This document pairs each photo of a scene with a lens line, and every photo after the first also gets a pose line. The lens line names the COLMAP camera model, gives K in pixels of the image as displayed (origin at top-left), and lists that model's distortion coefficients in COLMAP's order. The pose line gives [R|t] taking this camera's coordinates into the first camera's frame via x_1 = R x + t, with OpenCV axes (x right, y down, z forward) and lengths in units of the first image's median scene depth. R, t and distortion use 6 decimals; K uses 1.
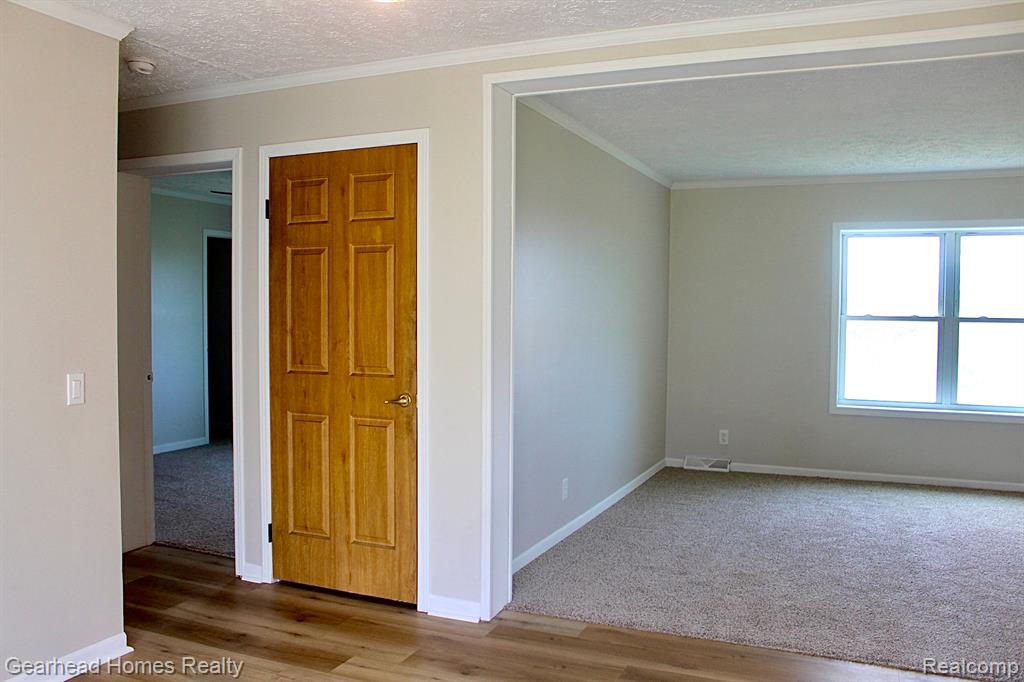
lens RADIAL K [[845.2, 0, 512.0], [0, 845.2, 341.0], [0, 0, 1]] dist [-0.175197, 0.137303]
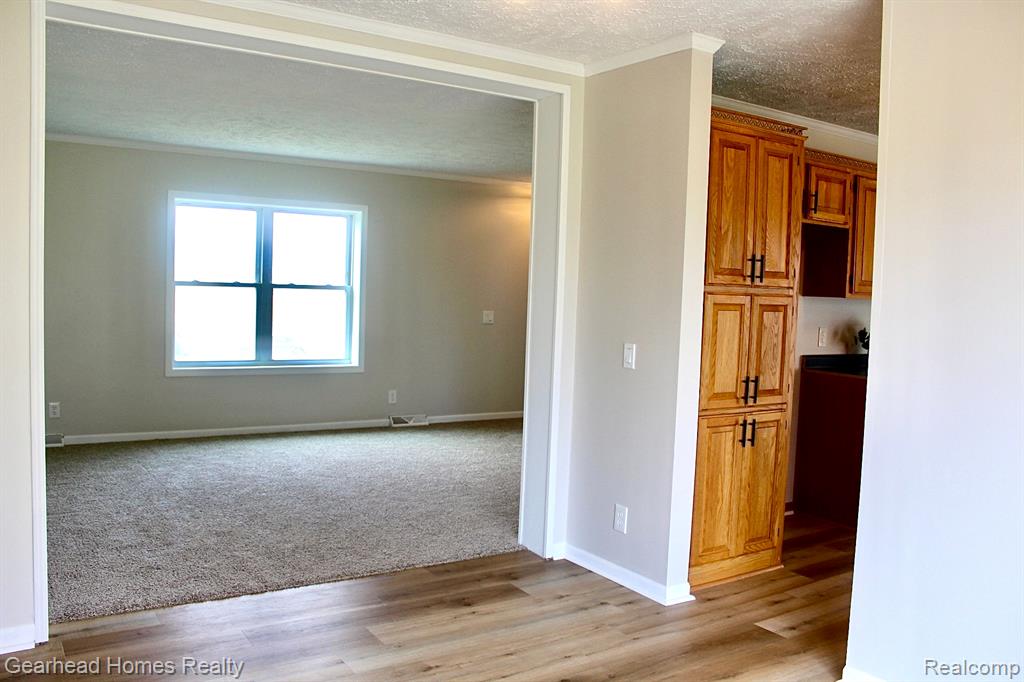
lens RADIAL K [[845.2, 0, 512.0], [0, 845.2, 341.0], [0, 0, 1]] dist [-0.175197, 0.137303]
pose [[0.536823, -0.041648, 0.842666, -0.253120], [0.001504, 0.998827, 0.048408, -0.005405], [-0.843693, -0.024719, 0.536256, 0.091284]]
